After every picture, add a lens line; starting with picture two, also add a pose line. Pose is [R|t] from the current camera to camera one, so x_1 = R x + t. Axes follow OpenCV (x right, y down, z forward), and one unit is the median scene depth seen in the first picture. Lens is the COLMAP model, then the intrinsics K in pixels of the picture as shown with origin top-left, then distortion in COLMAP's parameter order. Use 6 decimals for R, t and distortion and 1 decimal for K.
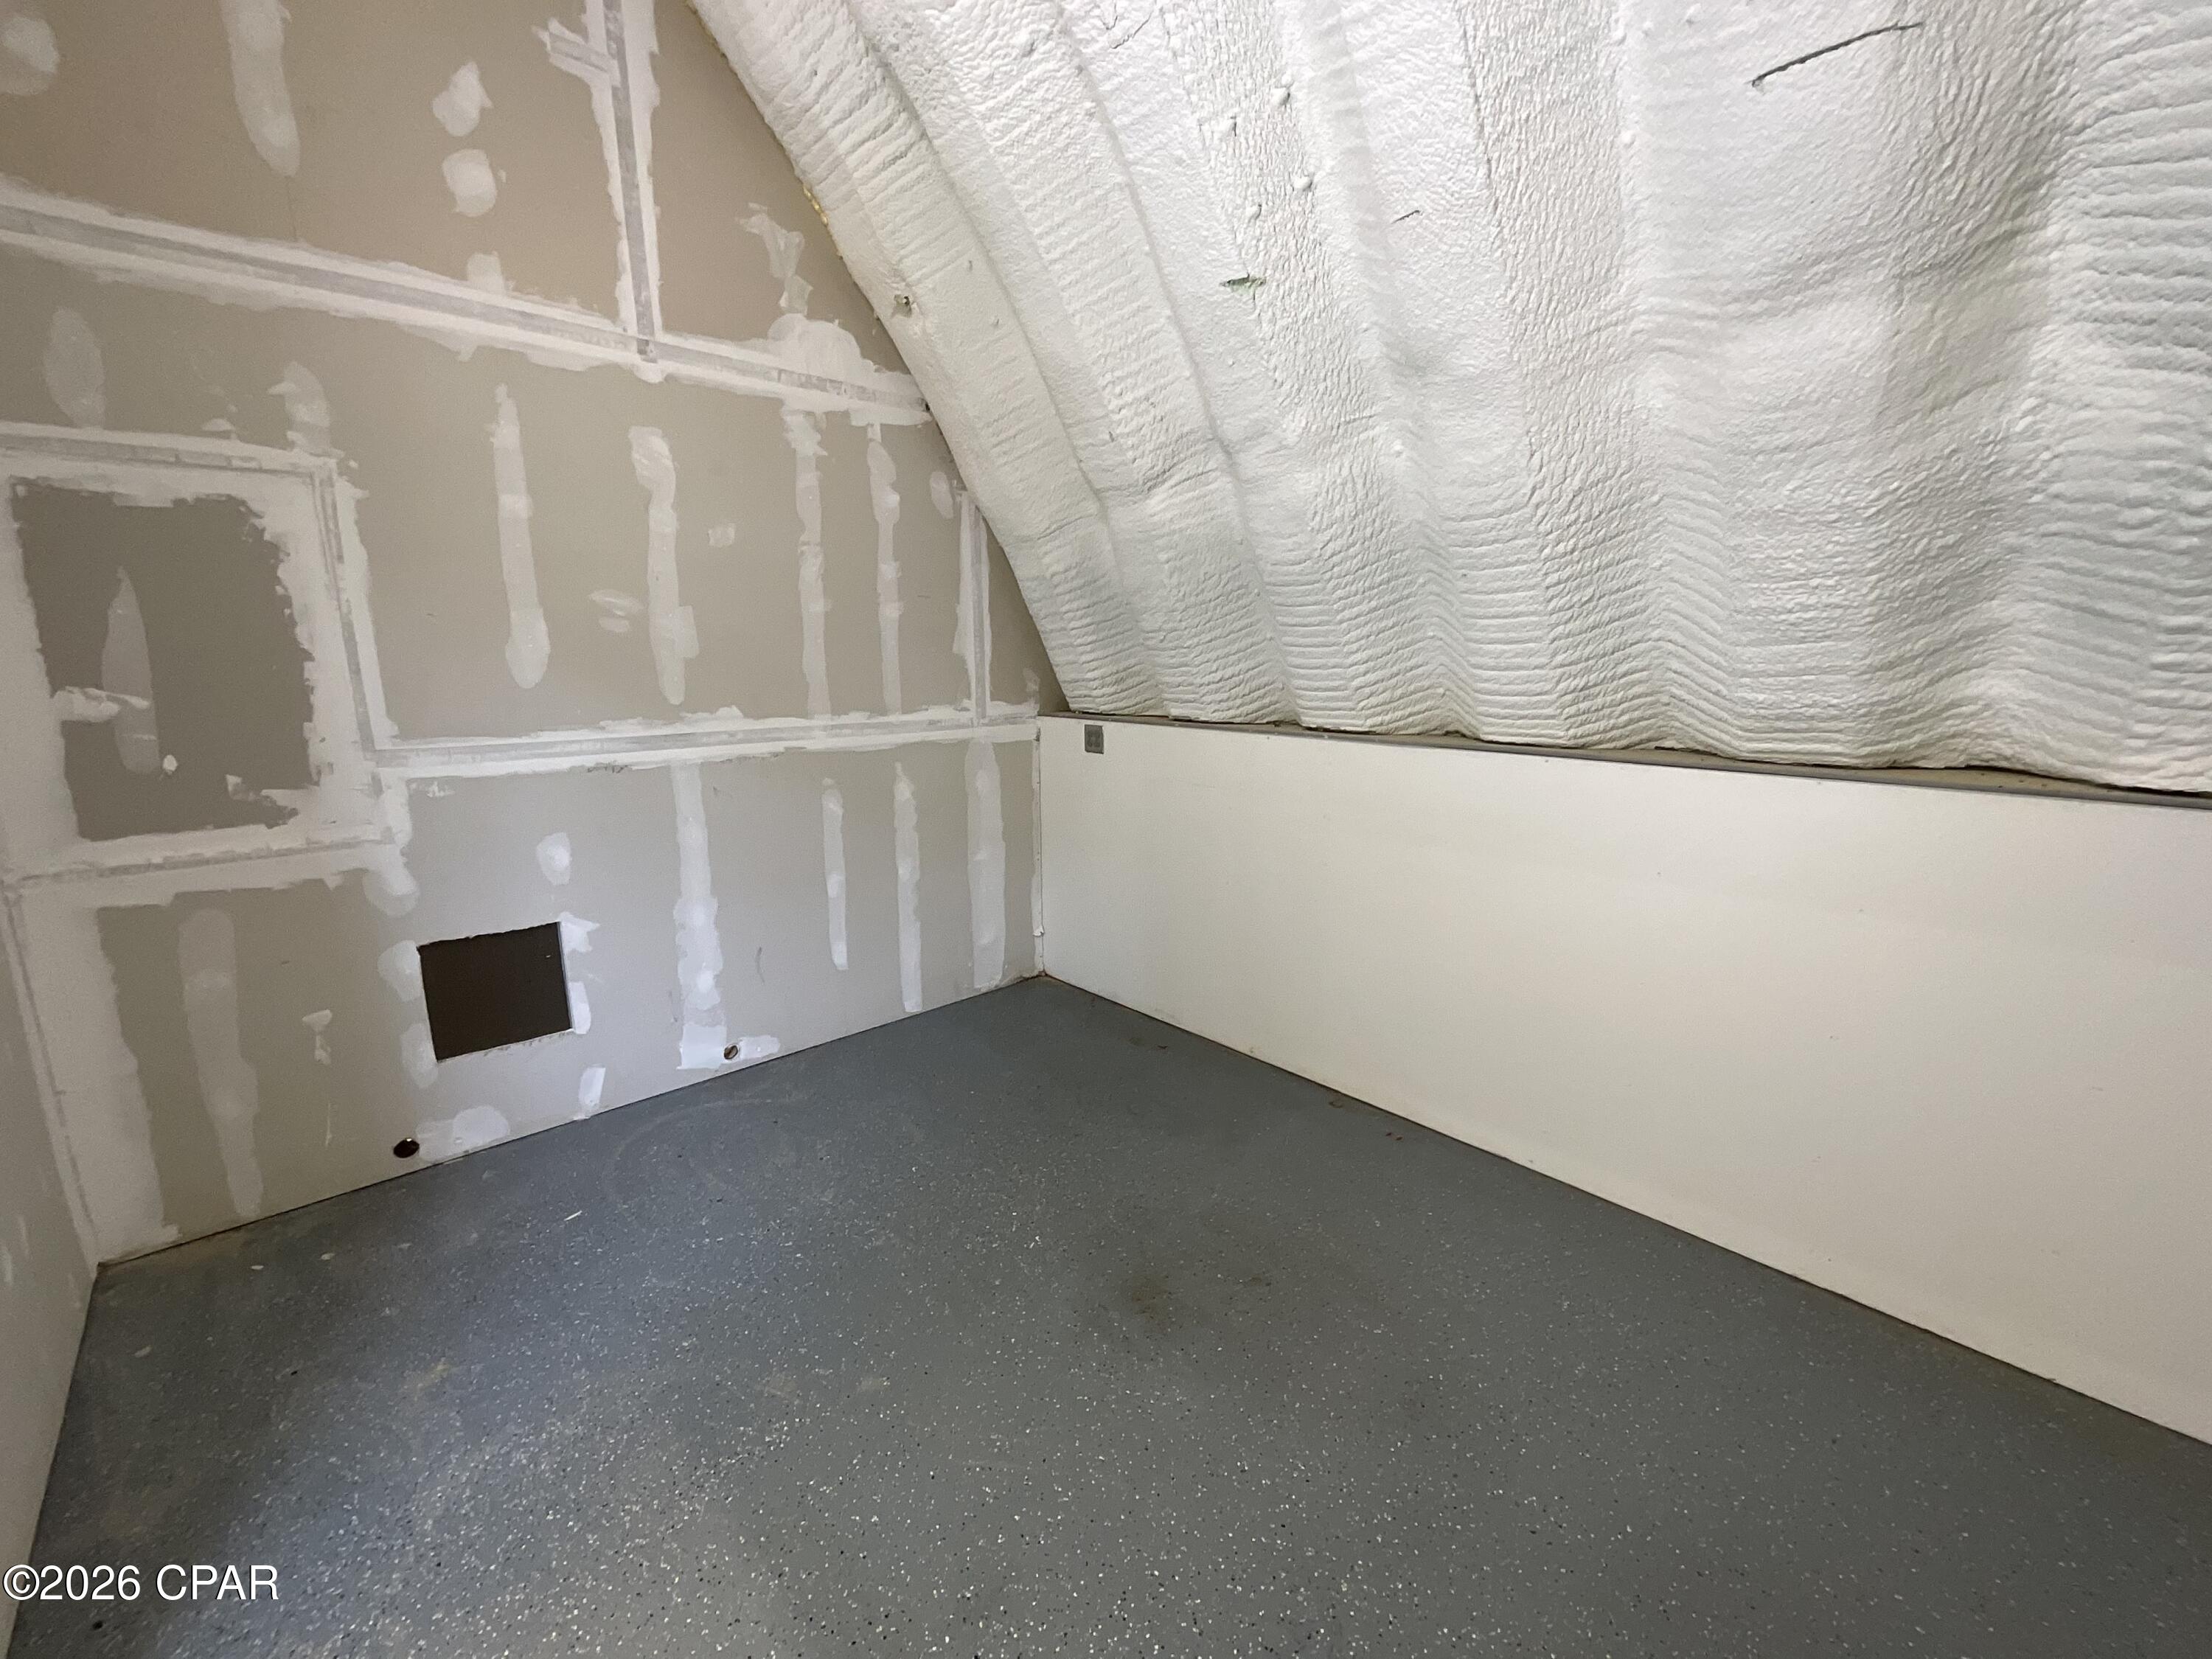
lens RADIAL K [[907.5, 0, 1107.4], [0, 907.5, 831.5], [0, 0, 1]] dist [-0.001586, 0.002129]
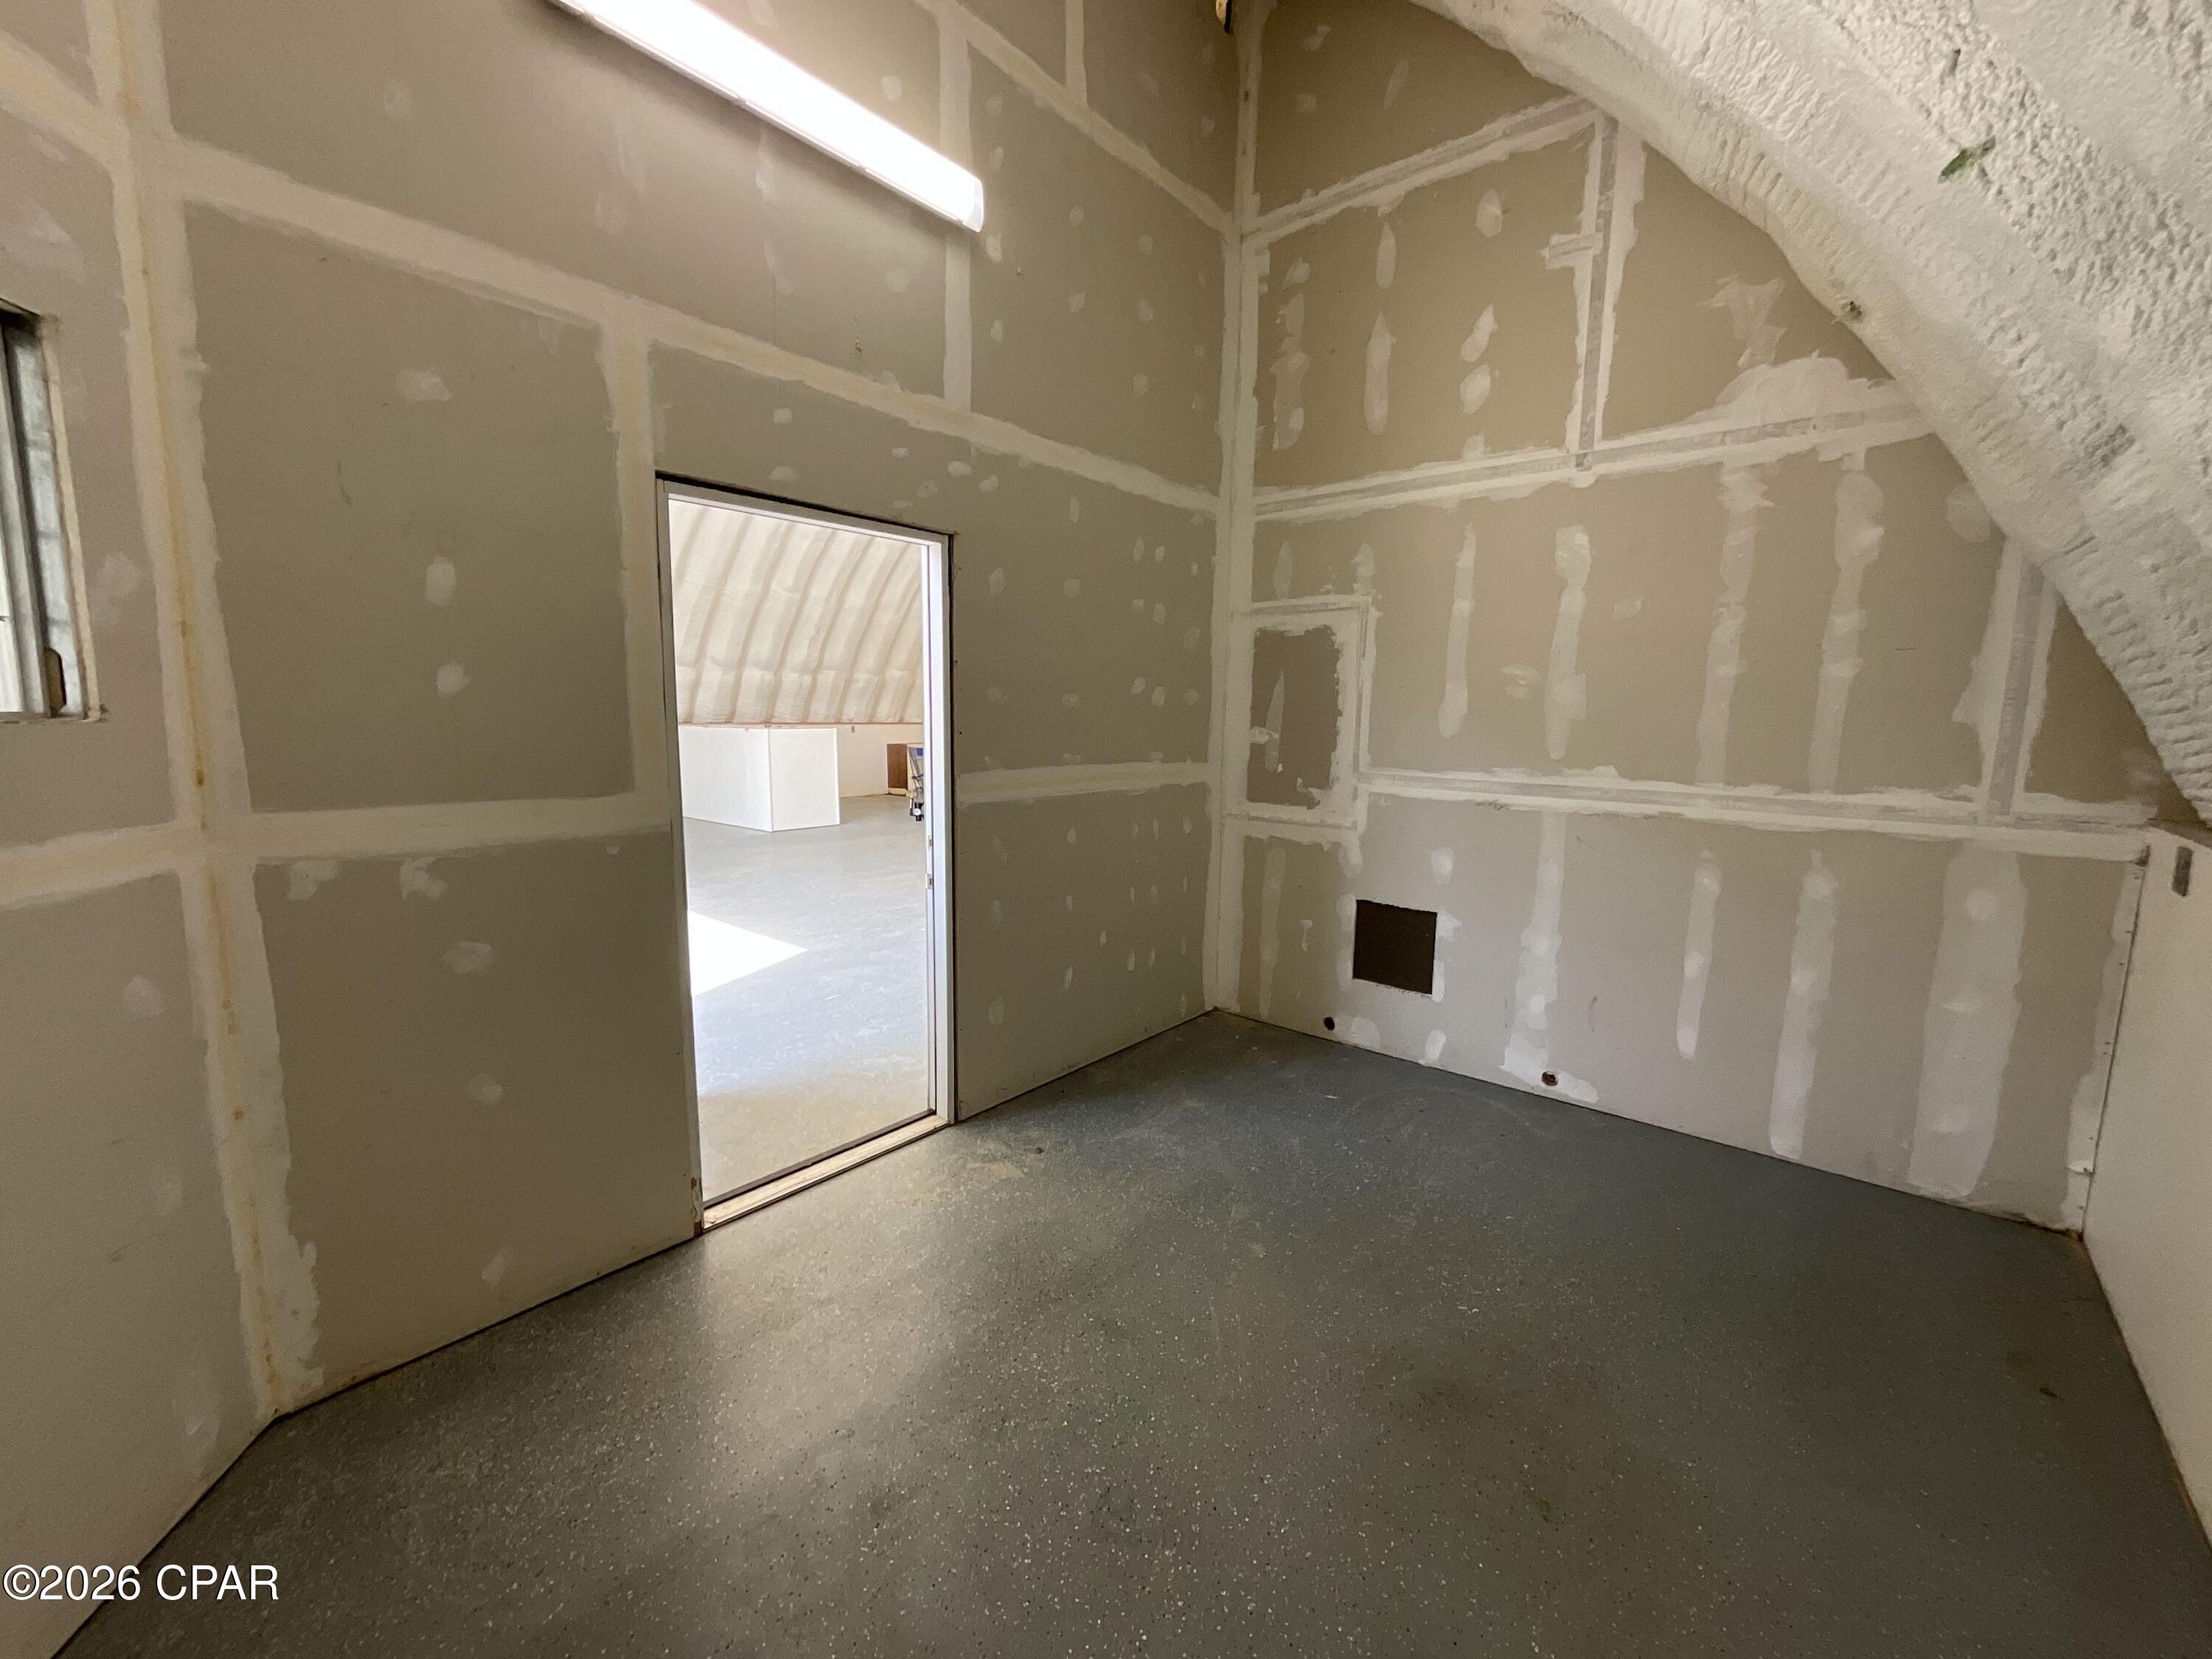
lens RADIAL K [[907.5, 0, 1107.2], [0, 907.5, 830.5], [0, 0, 1]] dist [-0.001586, 0.002129]
pose [[0.111704, 0.134853, -0.984549, 0.638027], [-0.207475, 0.972081, 0.109606, -0.063253], [0.971842, 0.192026, 0.136564, 0.321680]]
